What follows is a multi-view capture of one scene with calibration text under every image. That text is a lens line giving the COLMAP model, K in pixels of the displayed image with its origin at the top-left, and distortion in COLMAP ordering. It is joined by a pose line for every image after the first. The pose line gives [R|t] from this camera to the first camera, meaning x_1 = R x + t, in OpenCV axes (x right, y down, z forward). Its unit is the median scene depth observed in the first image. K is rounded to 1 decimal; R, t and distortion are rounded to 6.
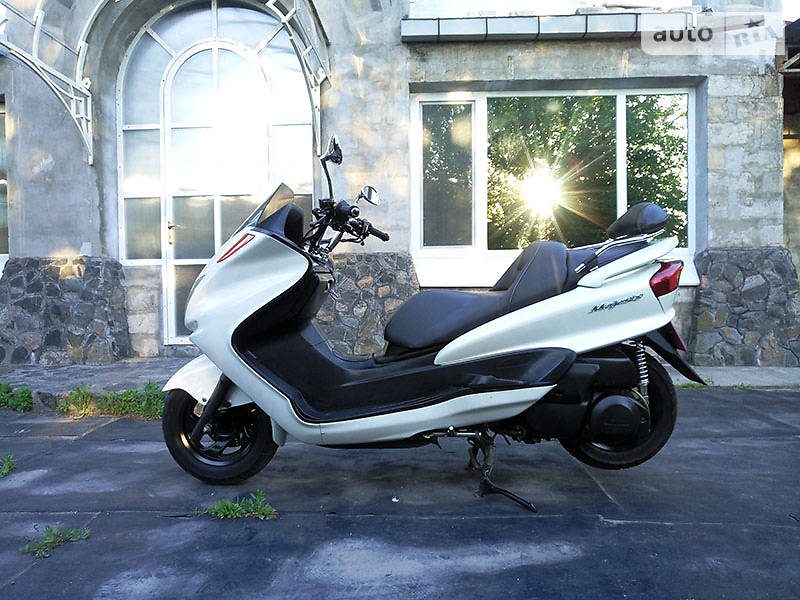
lens RADIAL K [[550.8, 0, 395.0], [0, 550.8, 299.6], [0, 0, 1]] dist [-0.001858, -0.004423]
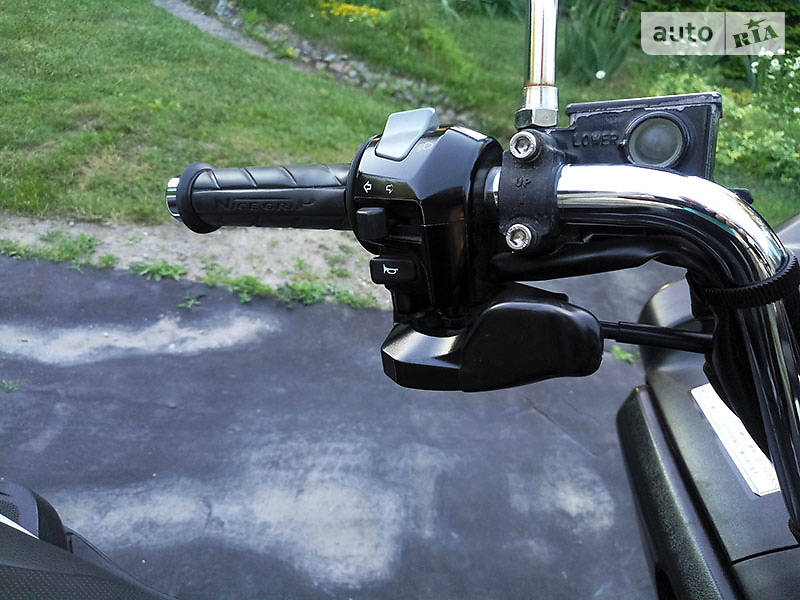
lens RADIAL K [[566.0, 0, 396.6], [0, 566.0, 297.9], [0, 0, 1]] dist [-0.057468, 0.048490]
pose [[-0.986723, -0.115252, -0.114428, -0.007834], [-0.161069, 0.784780, 0.598479, -0.079621], [0.020825, 0.608964, -0.792924, 0.477800]]
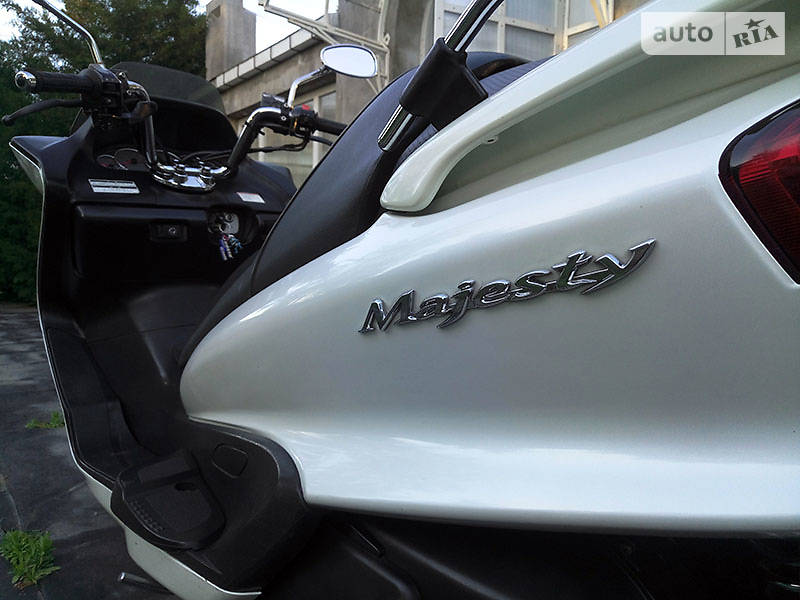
lens RADIAL K [[560.4, 0, 395.2], [0, 560.4, 297.7], [0, 0, 1]] dist [-0.054635, 0.065089]
pose [[0.683808, 0.077292, -0.725557, 0.206007], [-0.045587, 0.996957, 0.063240, -0.001139], [0.728236, -0.010168, 0.685251, 0.350152]]
